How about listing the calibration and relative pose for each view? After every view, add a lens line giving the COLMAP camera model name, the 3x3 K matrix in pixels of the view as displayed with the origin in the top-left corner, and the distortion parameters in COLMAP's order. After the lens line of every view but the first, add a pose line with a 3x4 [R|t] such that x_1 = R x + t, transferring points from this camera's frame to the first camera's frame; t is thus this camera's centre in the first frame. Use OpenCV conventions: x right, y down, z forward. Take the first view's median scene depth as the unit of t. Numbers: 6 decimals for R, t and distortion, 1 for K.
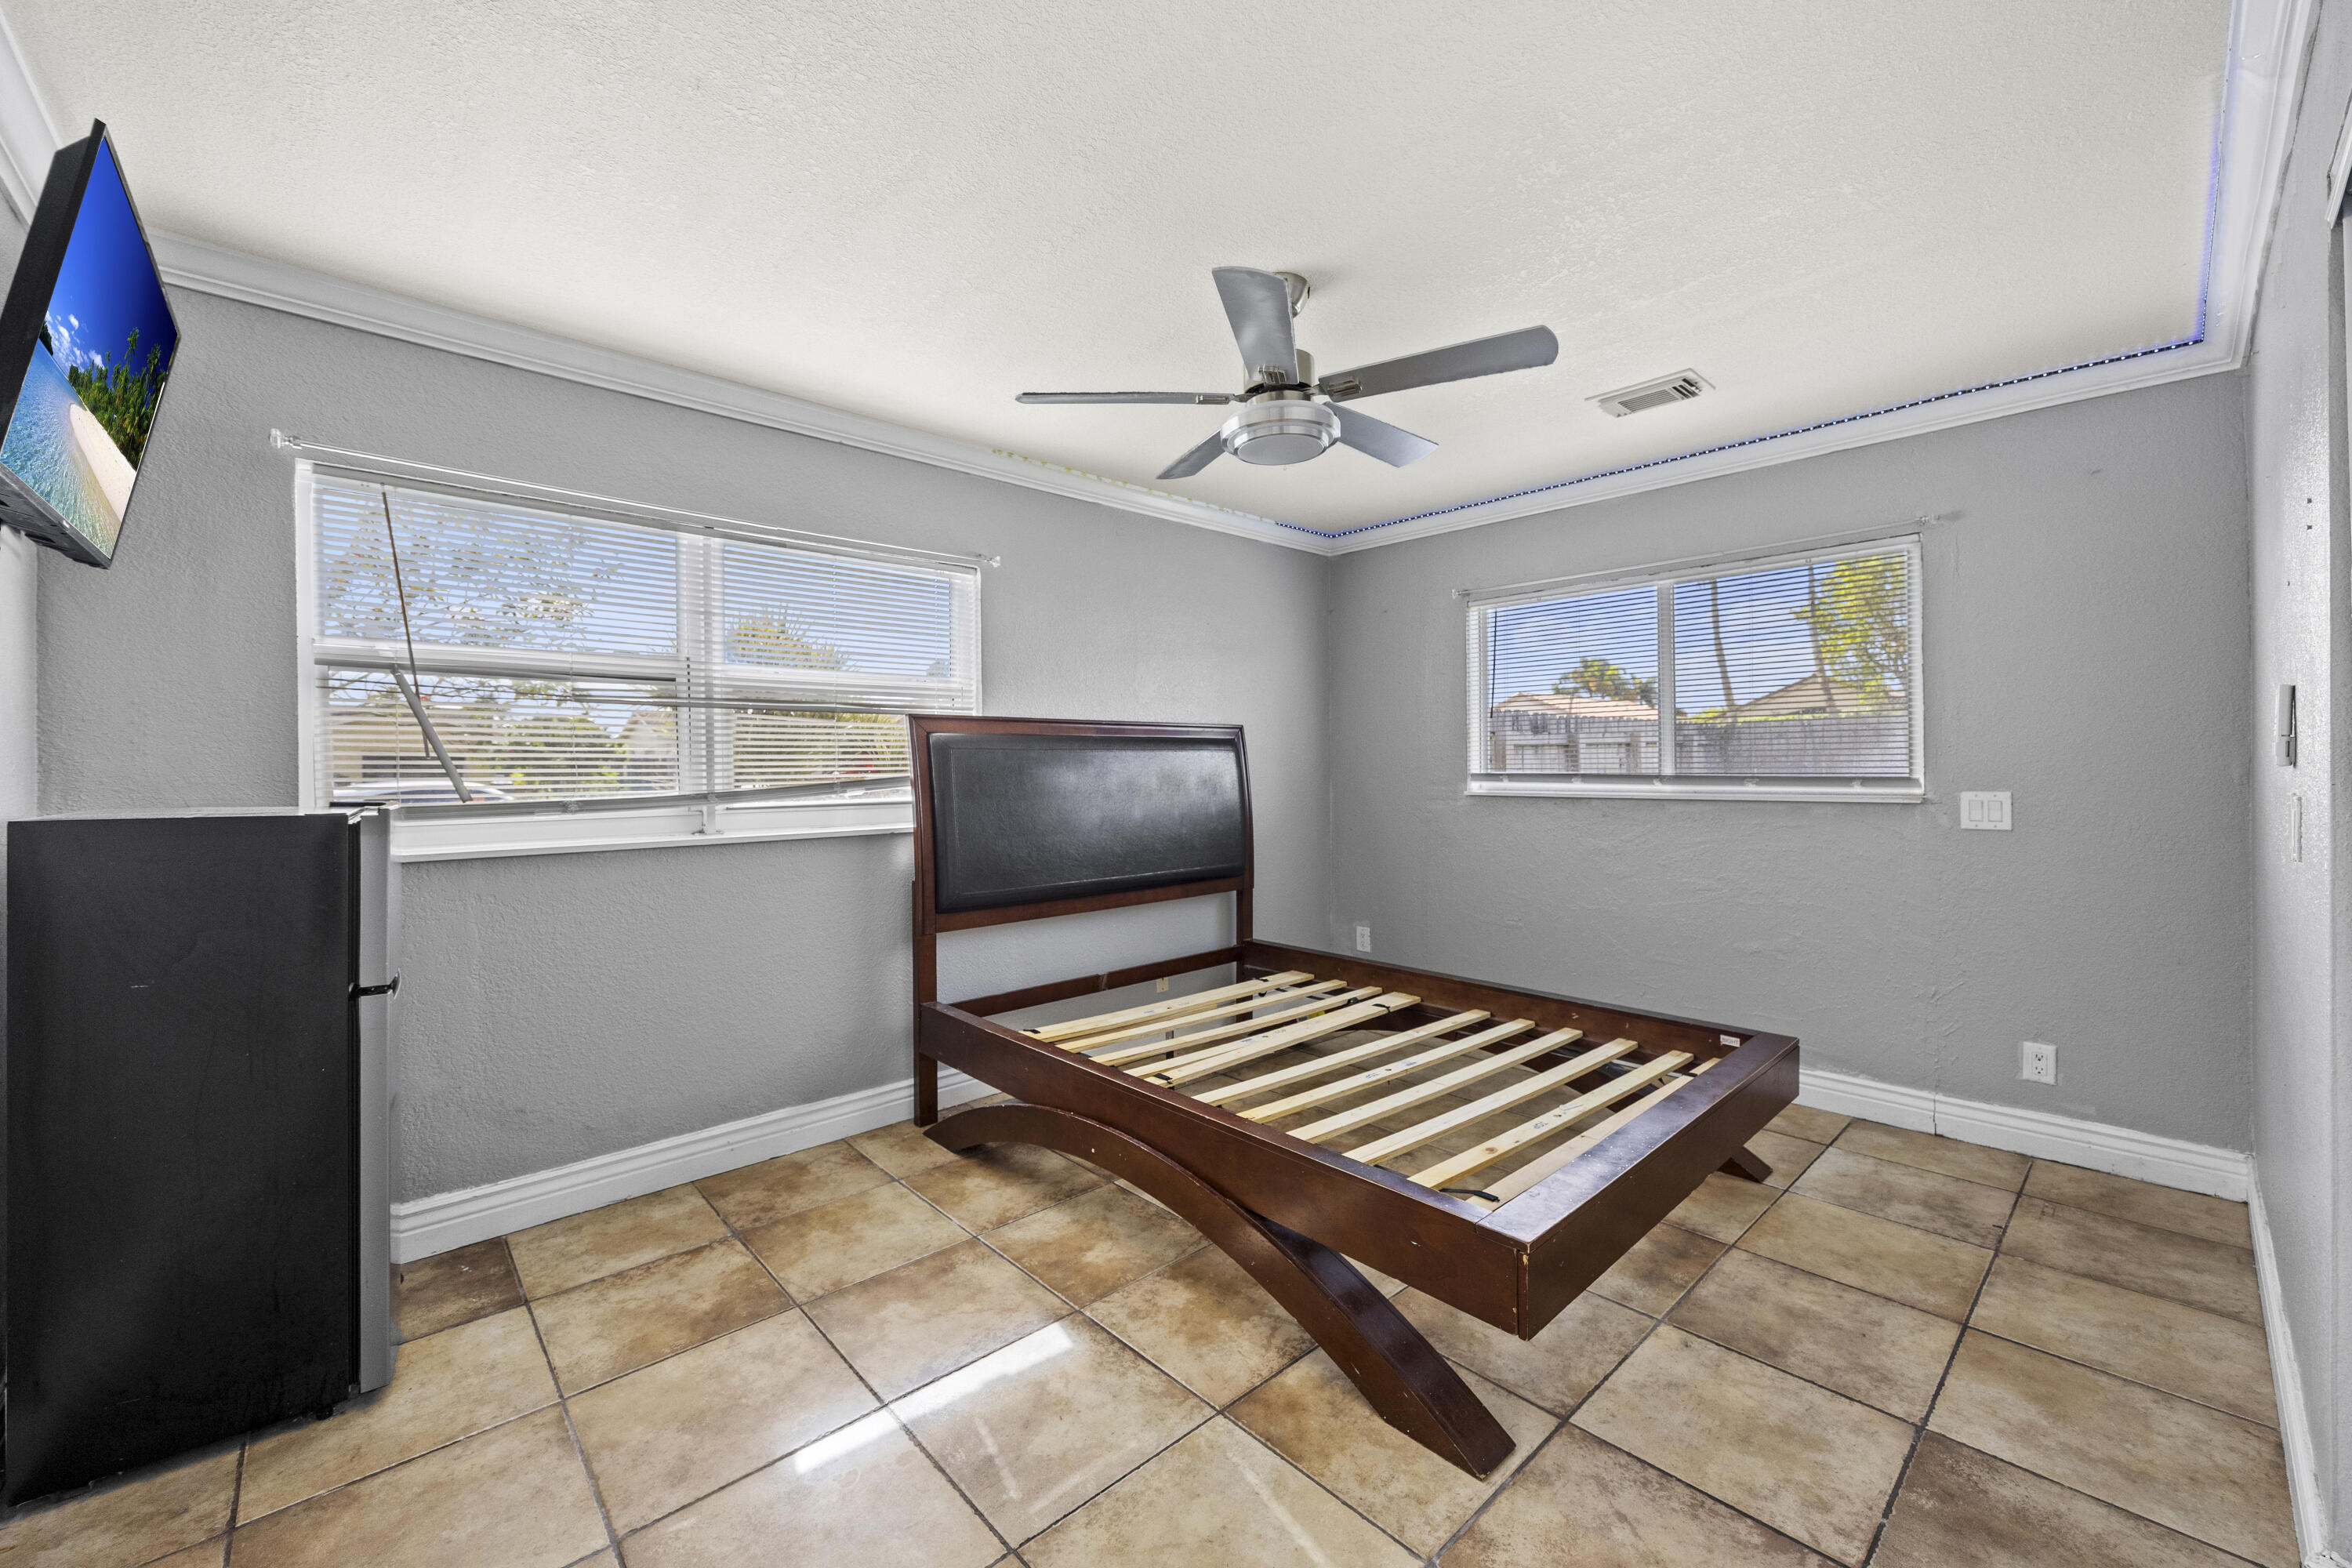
lens RADIAL K [[910.8, 0, 1193.3], [0, 910.8, 773.8], [0, 0, 1]] dist [-0.002774, 0.000008]
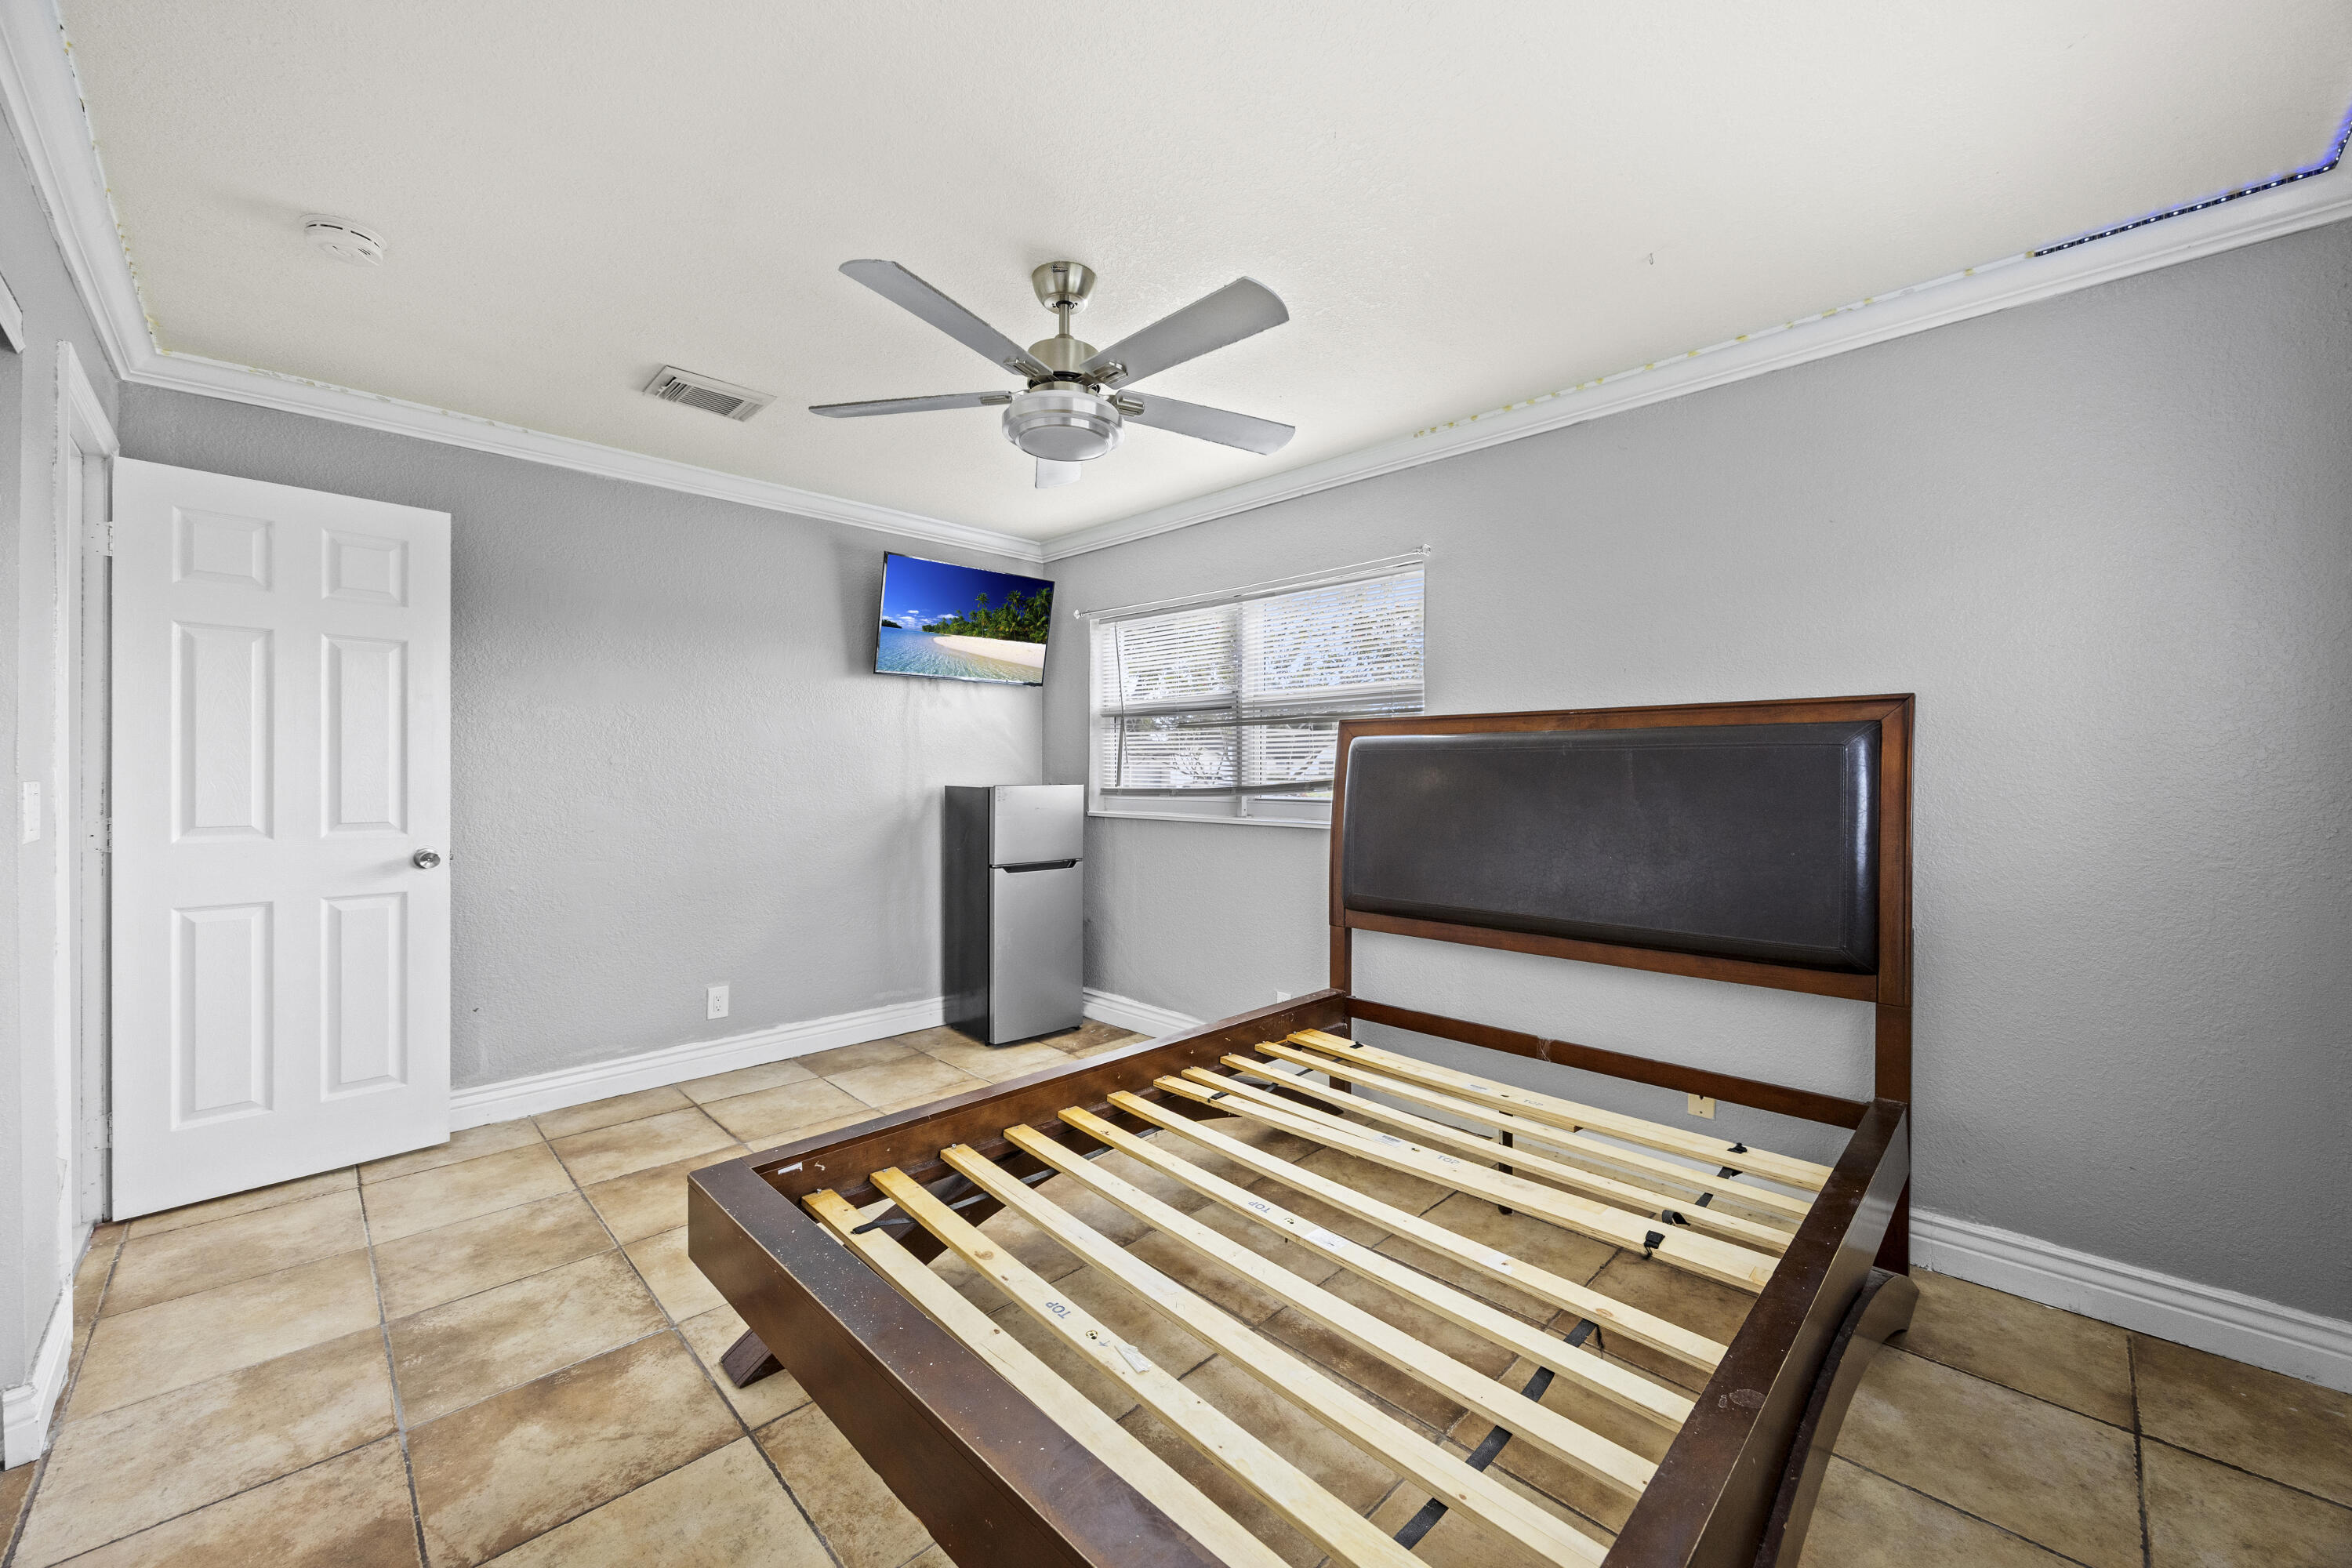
lens RADIAL K [[910.8, 0, 1199.1], [0, 910.8, 782.1], [0, 0, 1]] dist [-0.002774, 0.000008]
pose [[0.046451, 0.019462, -0.998731, 1.463935], [-0.011588, 0.999753, 0.018943, -0.021161], [0.998853, 0.010694, 0.046665, 1.495581]]
